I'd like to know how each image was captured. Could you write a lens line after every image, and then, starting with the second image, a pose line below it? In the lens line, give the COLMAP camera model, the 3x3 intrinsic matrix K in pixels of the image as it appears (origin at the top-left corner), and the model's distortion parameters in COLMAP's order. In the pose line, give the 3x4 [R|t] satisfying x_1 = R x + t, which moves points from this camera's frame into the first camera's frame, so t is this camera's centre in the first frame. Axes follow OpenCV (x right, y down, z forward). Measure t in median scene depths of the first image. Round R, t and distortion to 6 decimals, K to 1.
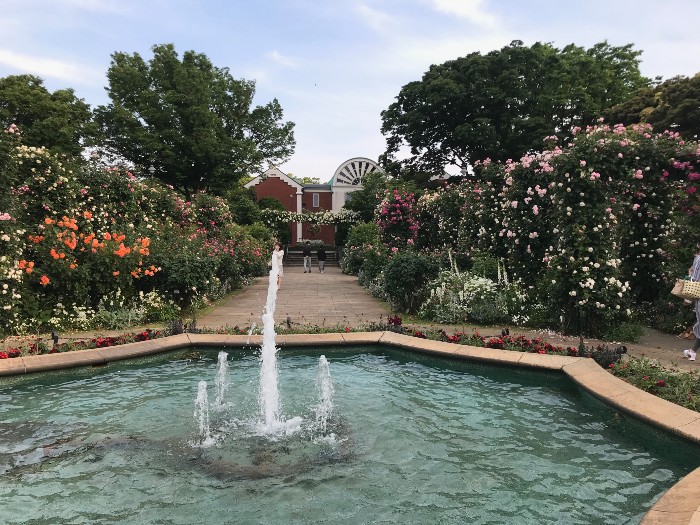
lens RADIAL K [[570.3, 0, 350.5], [0, 570.3, 259.8], [0, 0, 1]] dist [-0.005185, 0.004346]
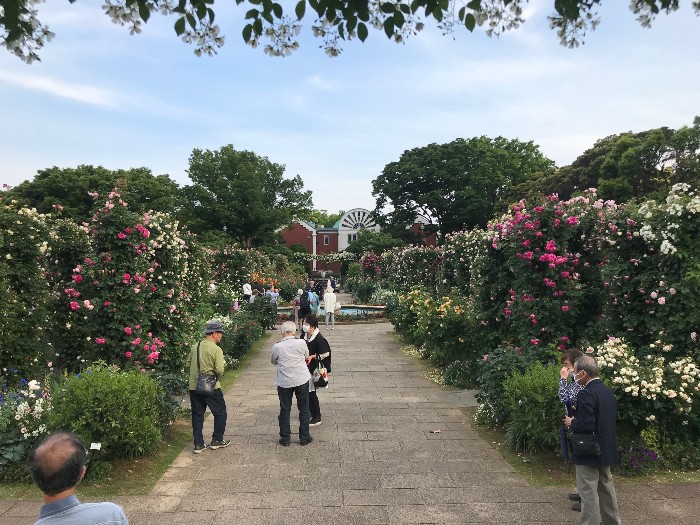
lens RADIAL K [[570.3, 0, 347.5], [0, 570.3, 264.8], [0, 0, 1]] dist [-0.005185, 0.004346]
pose [[0.999785, -0.011567, -0.017229, 0.015504], [0.011018, 0.999440, -0.031592, -0.003373], [0.017585, 0.031396, 0.999352, -0.455111]]
